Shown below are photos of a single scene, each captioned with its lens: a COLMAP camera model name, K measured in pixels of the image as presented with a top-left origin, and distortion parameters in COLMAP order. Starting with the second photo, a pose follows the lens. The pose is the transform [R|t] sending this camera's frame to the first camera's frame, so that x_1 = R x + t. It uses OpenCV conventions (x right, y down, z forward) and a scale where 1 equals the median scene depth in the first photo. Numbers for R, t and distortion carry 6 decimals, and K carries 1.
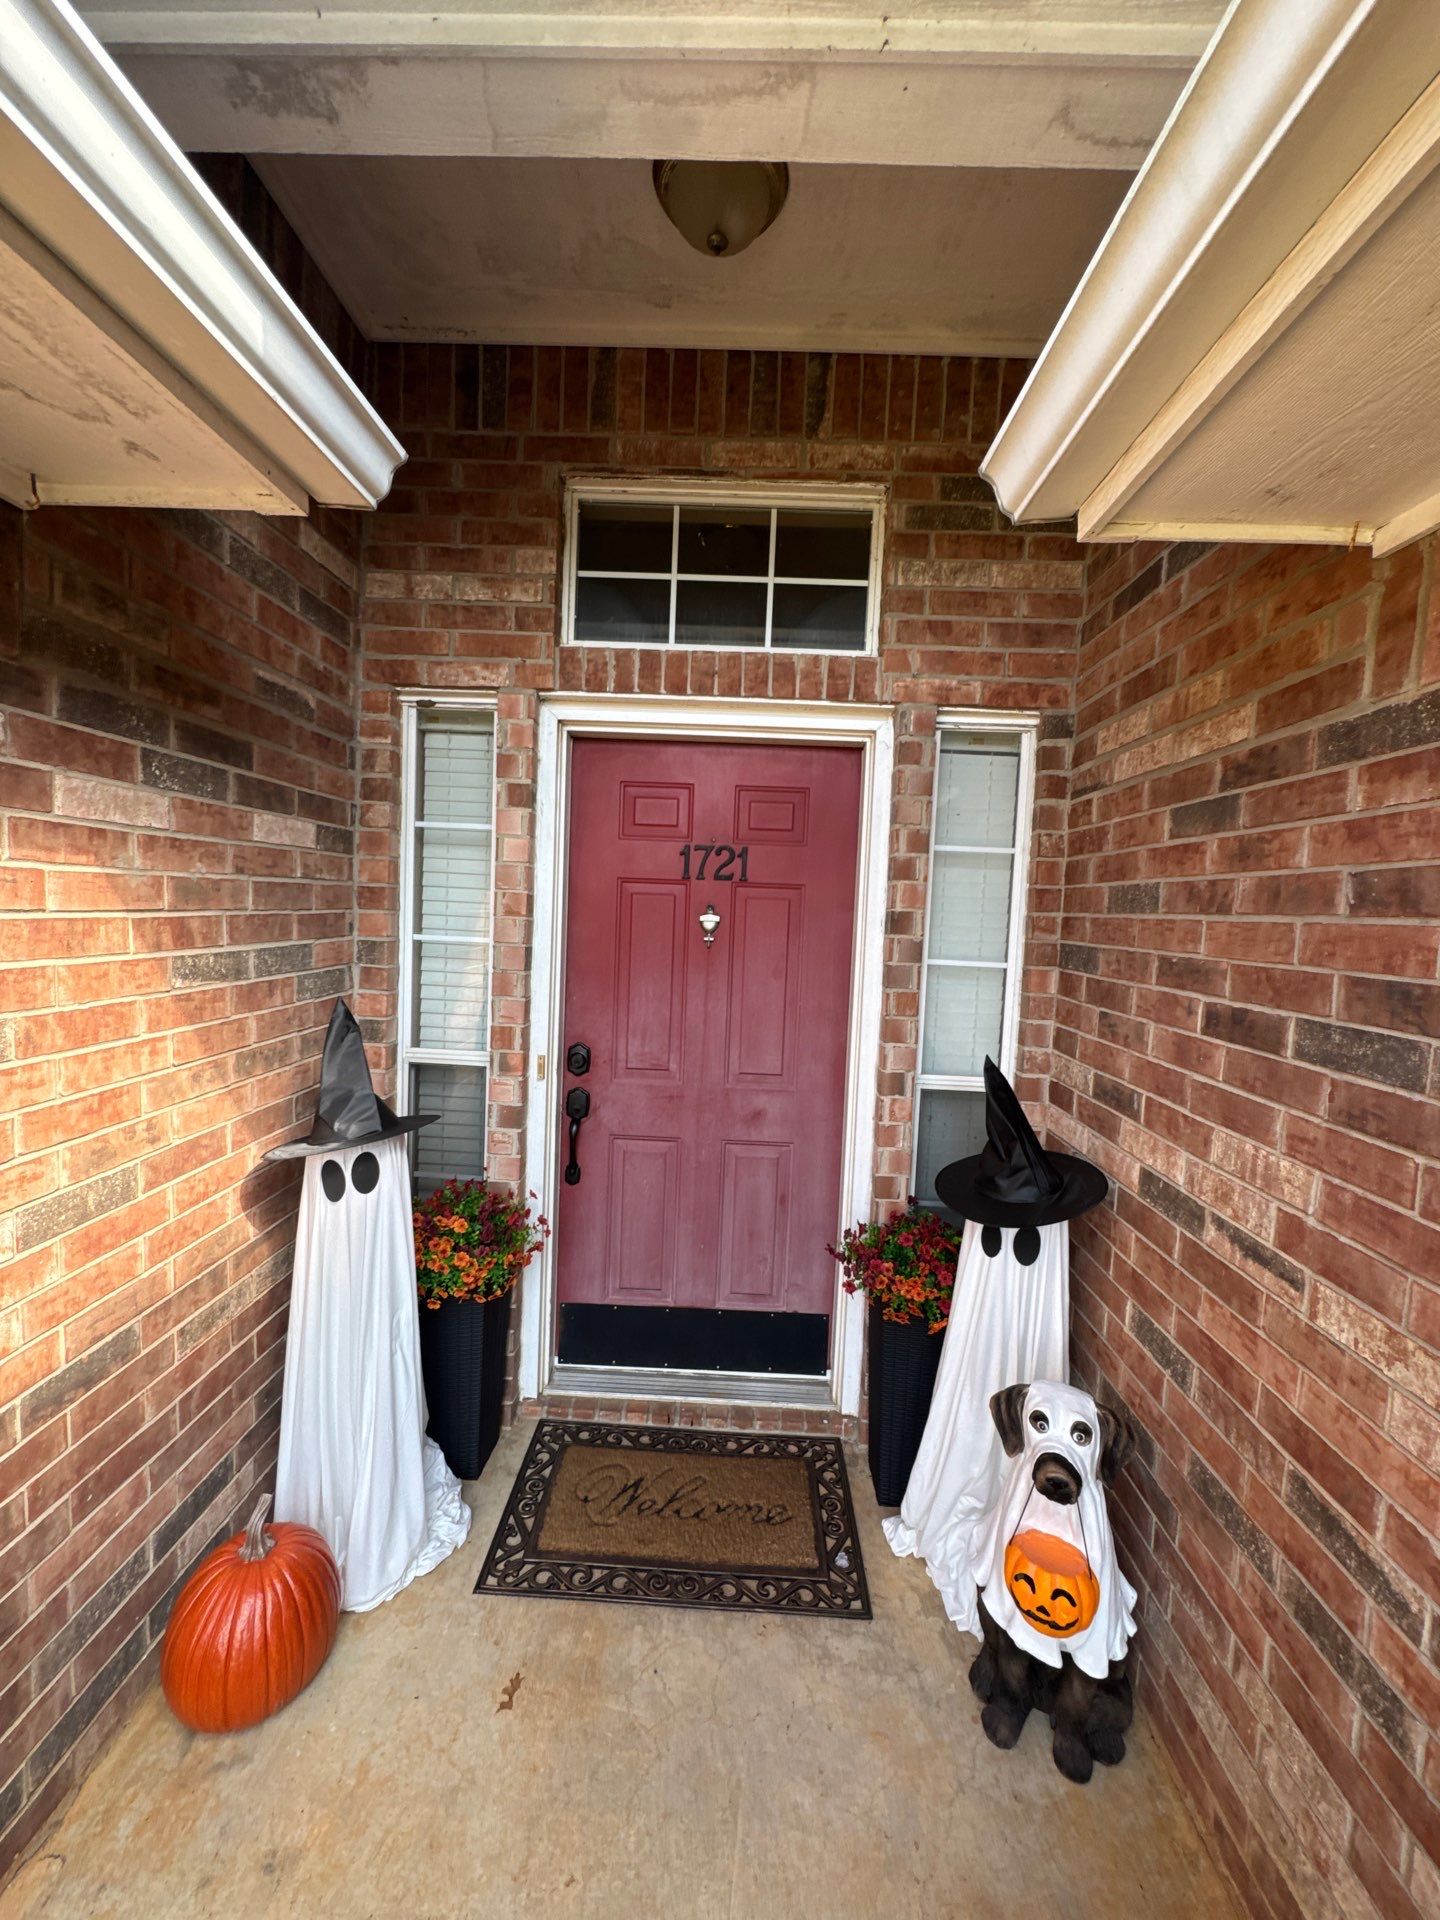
lens RADIAL K [[767.7, 0, 723.4], [0, 767.7, 954.2], [0, 0, 1]] dist [-0.003992, 0.000561]
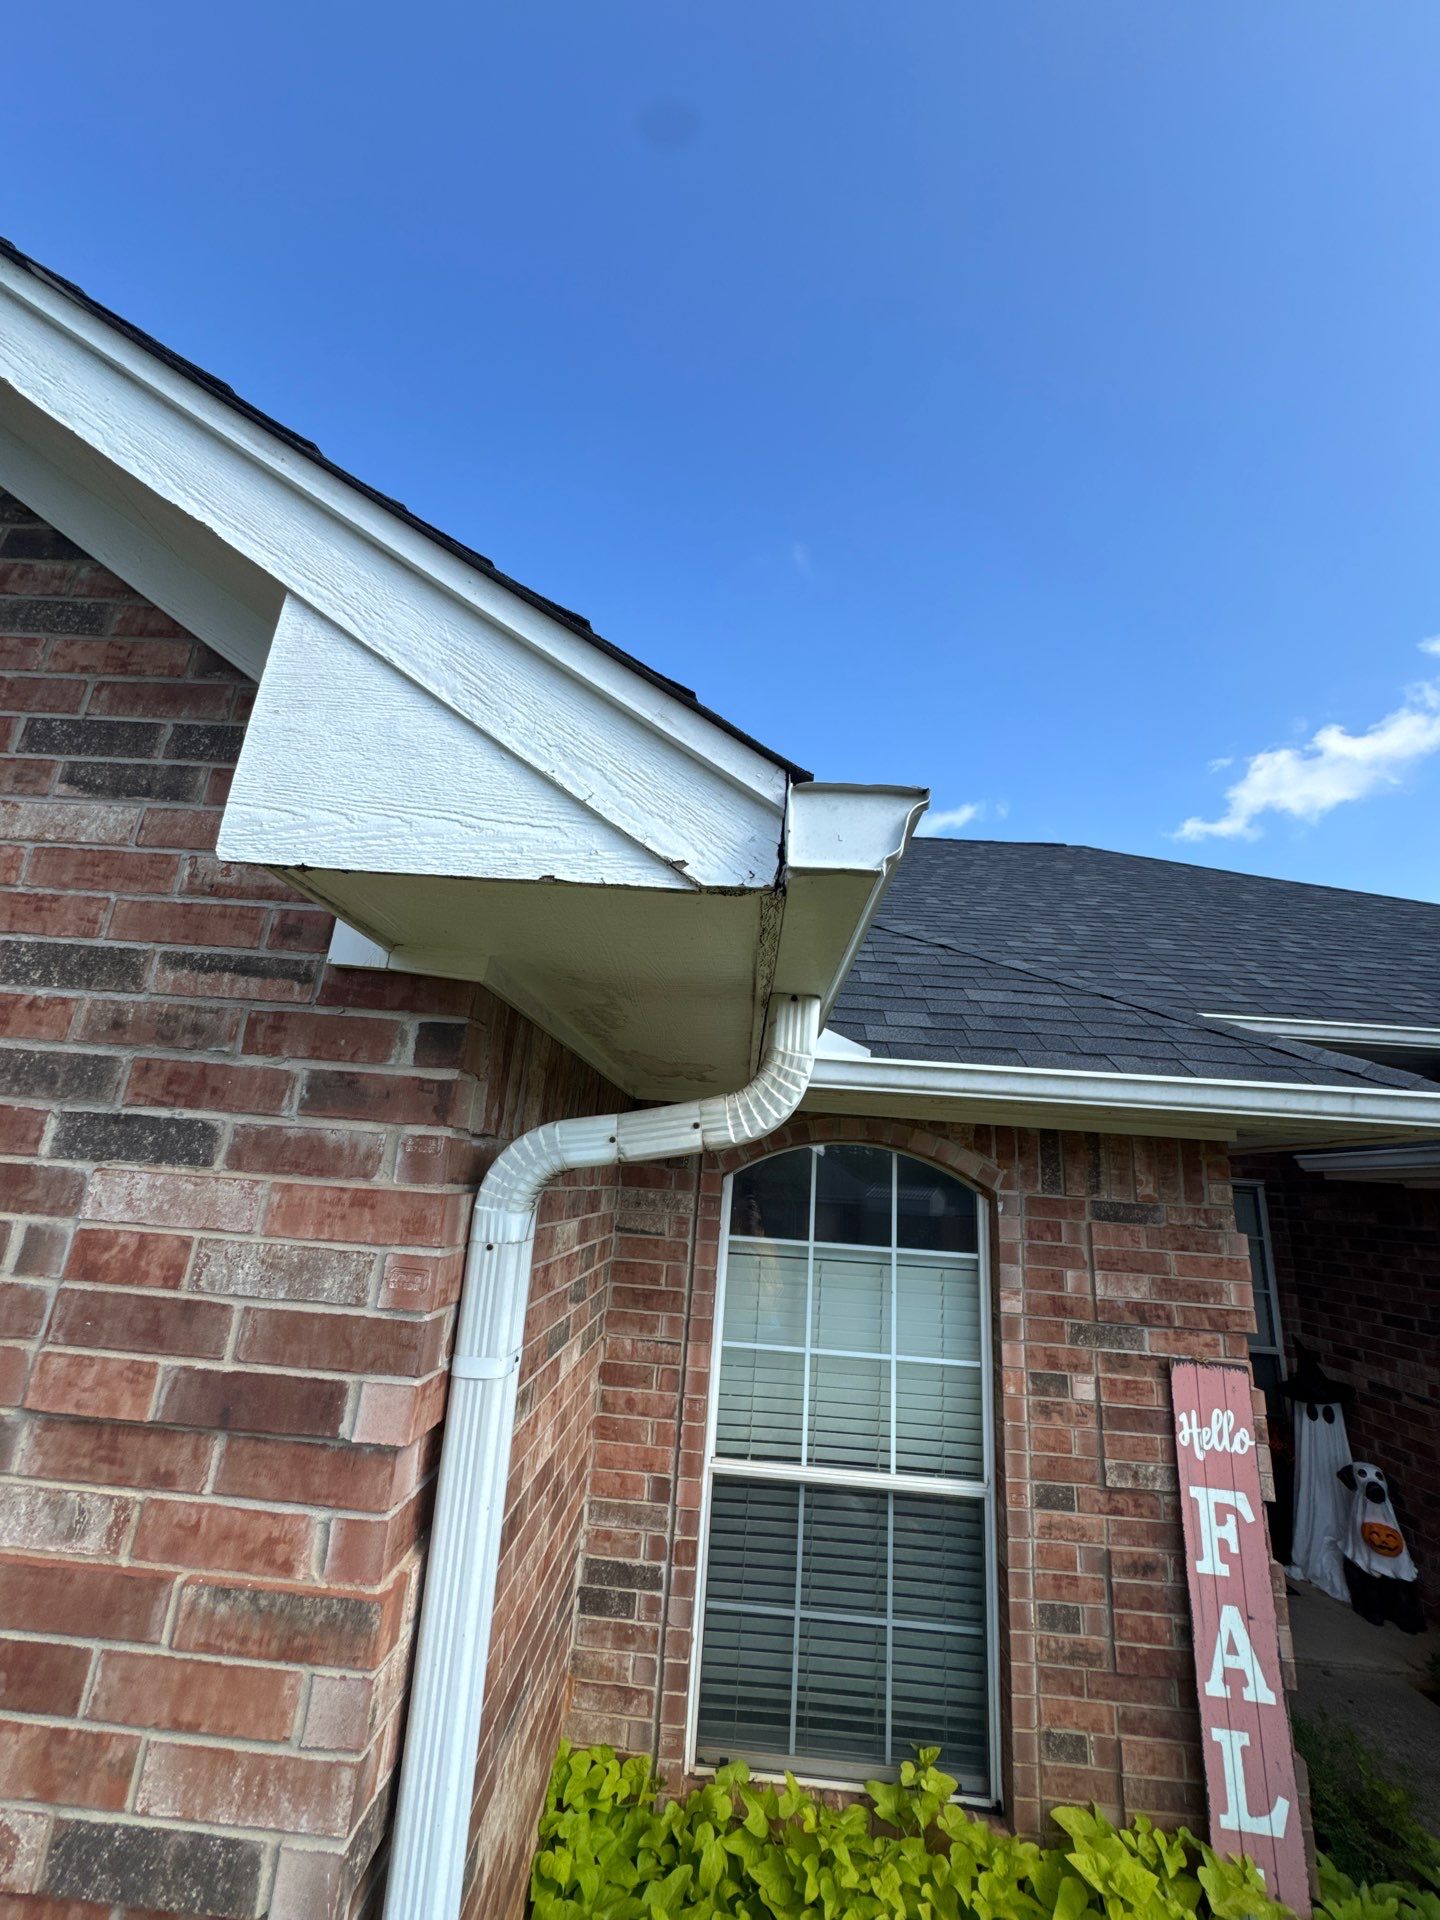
lens RADIAL K [[767.7, 0, 715.2], [0, 767.7, 964.1], [0, 0, 1]] dist [-0.003992, 0.000561]
pose [[0.999527, 0.022382, -0.021088, -1.283889], [-0.028190, 0.940908, -0.337487, -0.090553], [0.012288, 0.337921, 0.941094, -1.522799]]
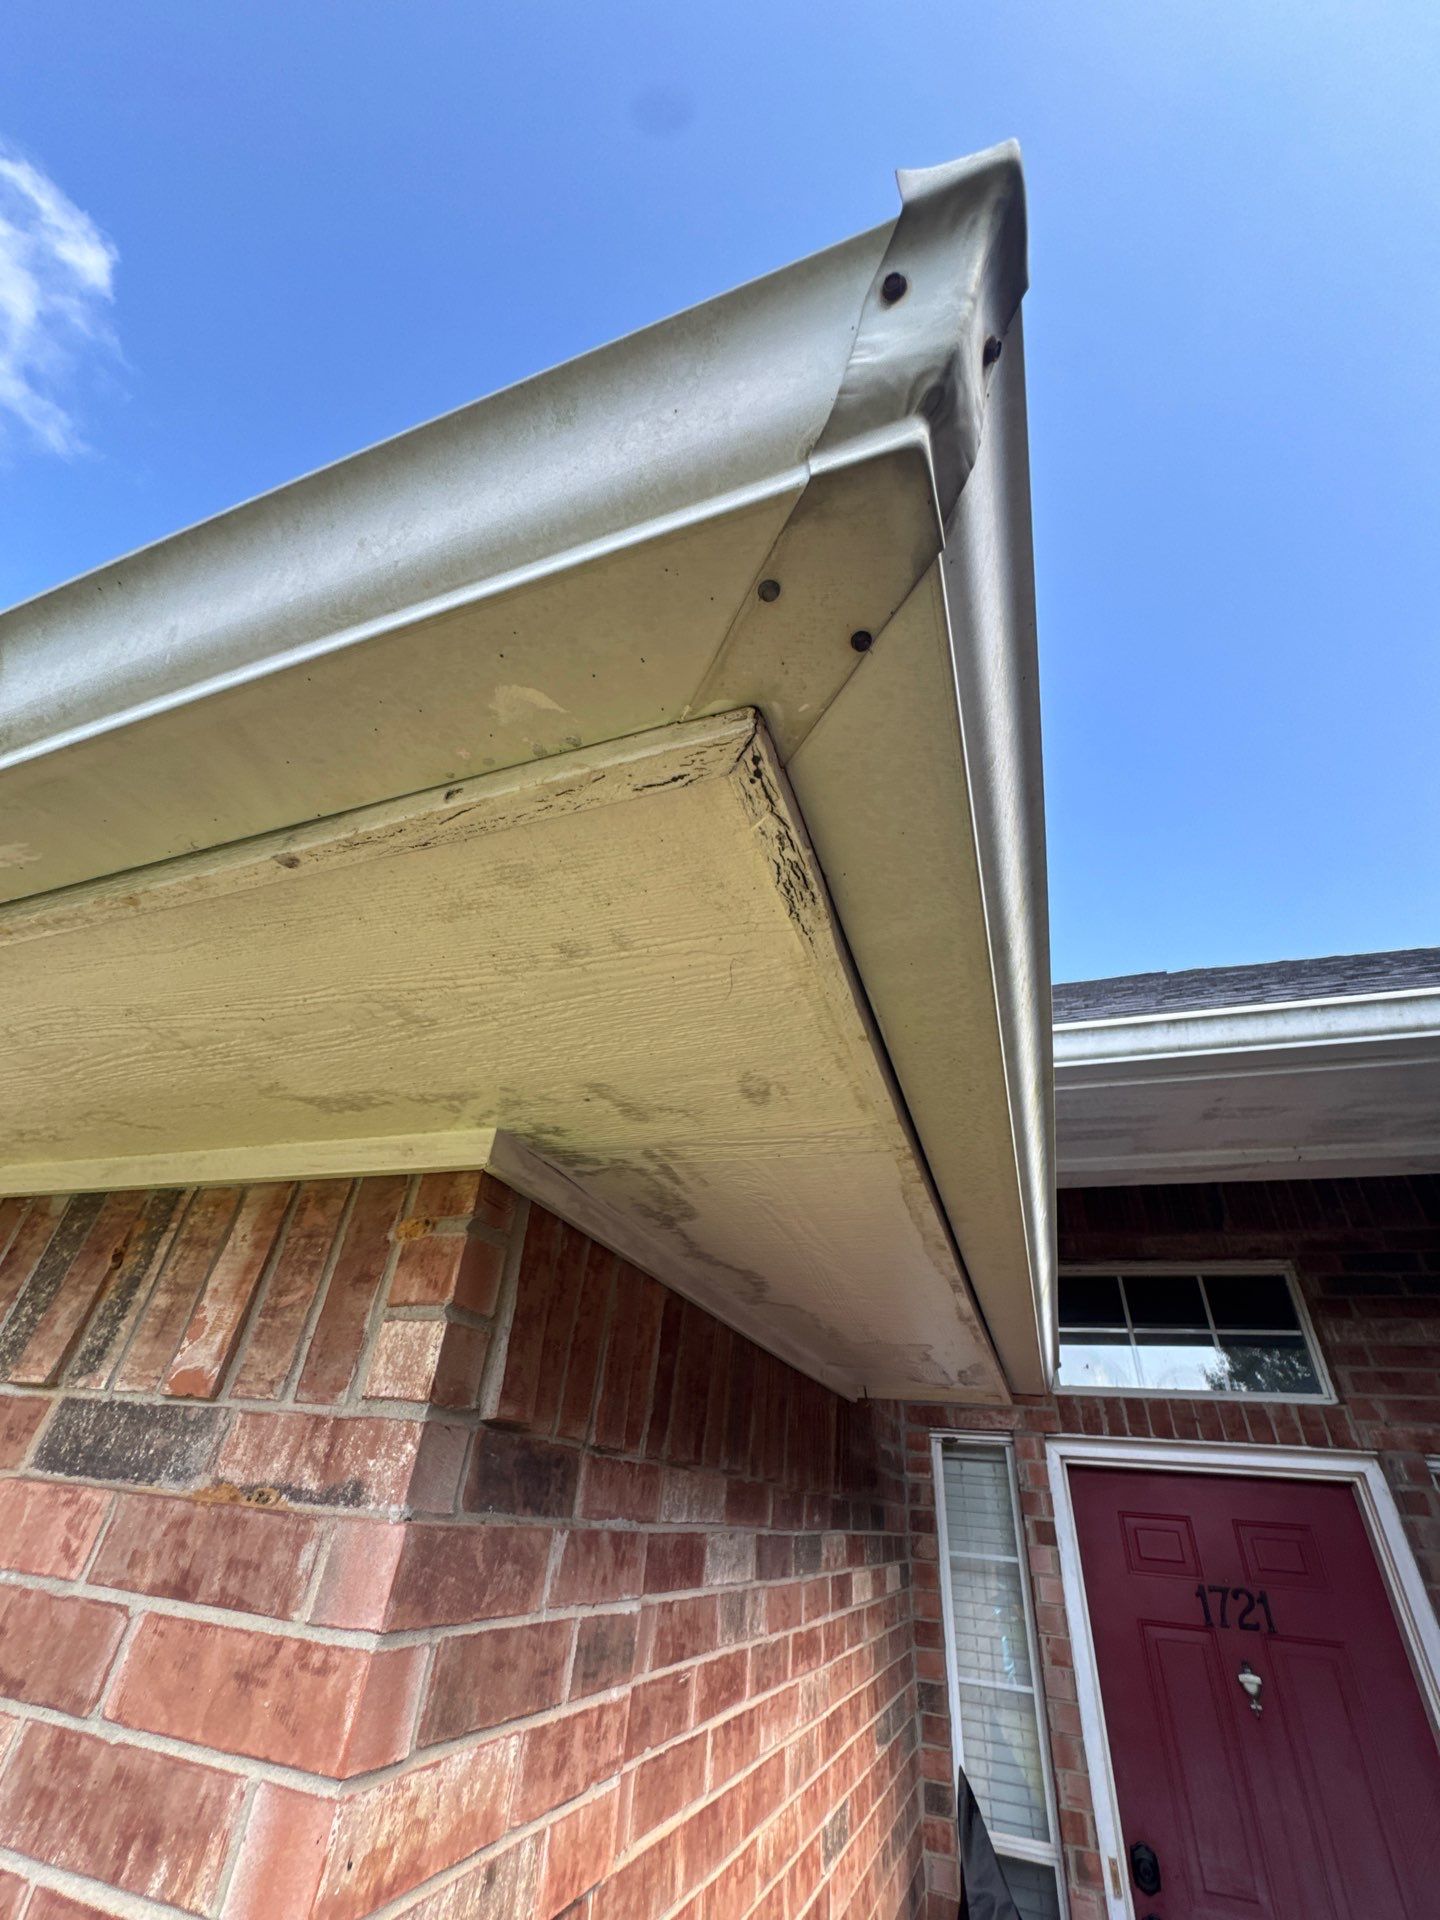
lens RADIAL K [[767.7, 0, 726.4], [0, 767.7, 959.6], [0, 0, 1]] dist [-0.003992, 0.000561]
pose [[0.949878, -0.157987, -0.269762, -0.278165], [-0.053309, 0.768412, -0.637731, -0.106252], [0.308042, 0.620148, 0.721476, -0.588567]]
